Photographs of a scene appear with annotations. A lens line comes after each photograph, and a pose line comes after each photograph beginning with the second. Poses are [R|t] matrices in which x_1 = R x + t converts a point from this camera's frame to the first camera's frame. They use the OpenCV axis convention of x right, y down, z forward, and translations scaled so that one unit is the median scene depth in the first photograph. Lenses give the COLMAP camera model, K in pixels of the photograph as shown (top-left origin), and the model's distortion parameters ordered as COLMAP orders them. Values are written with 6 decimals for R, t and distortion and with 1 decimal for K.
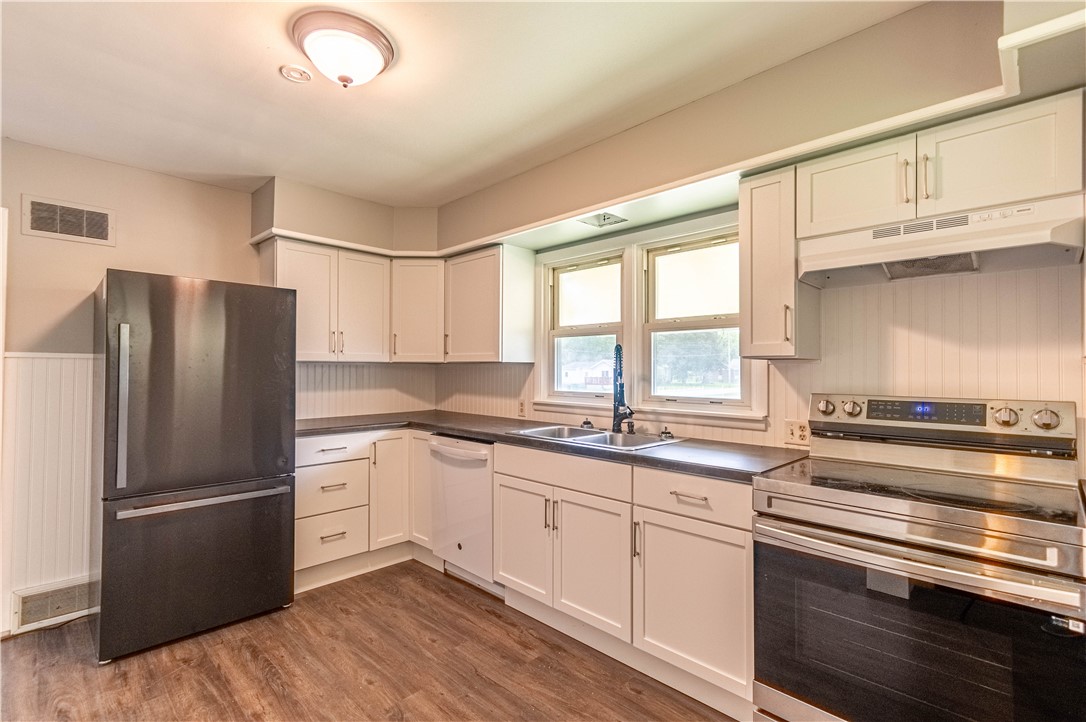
lens RADIAL K [[492.1, 0, 543.0], [0, 492.1, 361.0], [0, 0, 1]] dist [0.001282, 0.000488]
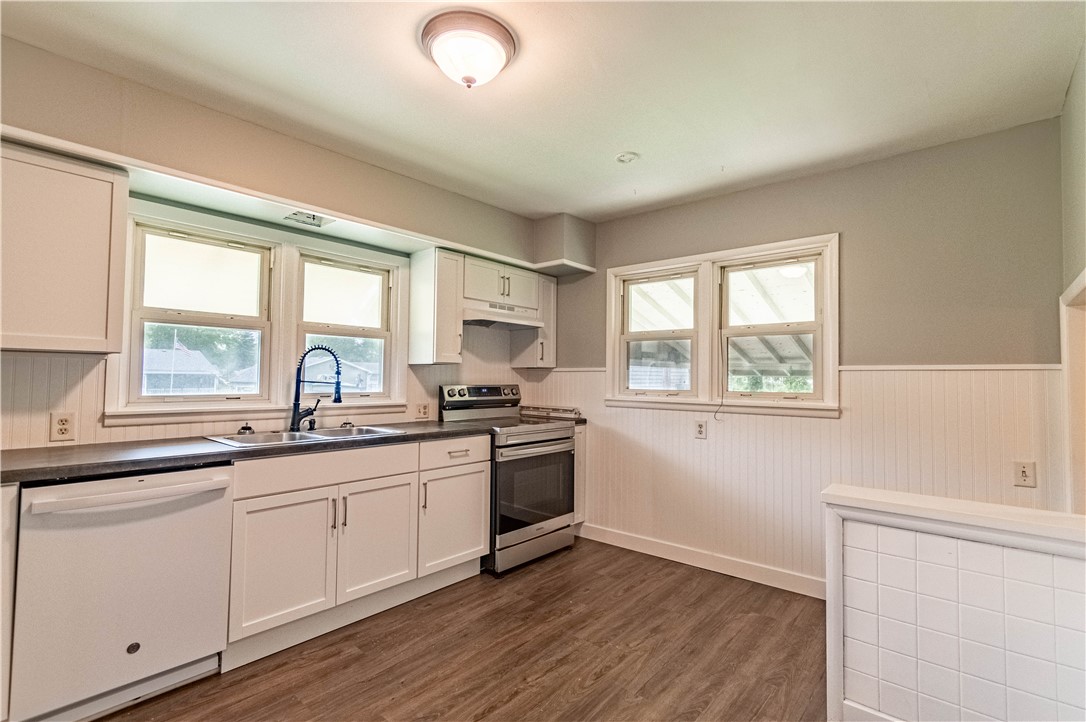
lens RADIAL K [[492.1, 0, 543.0], [0, 492.1, 361.0], [0, 0, 1]] dist [0.001282, 0.000488]
pose [[-0.041152, 0.026813, 0.998793, -0.992616], [-0.030194, 0.999150, -0.028067, 0.017159], [-0.998697, -0.031312, -0.040308, 0.621451]]
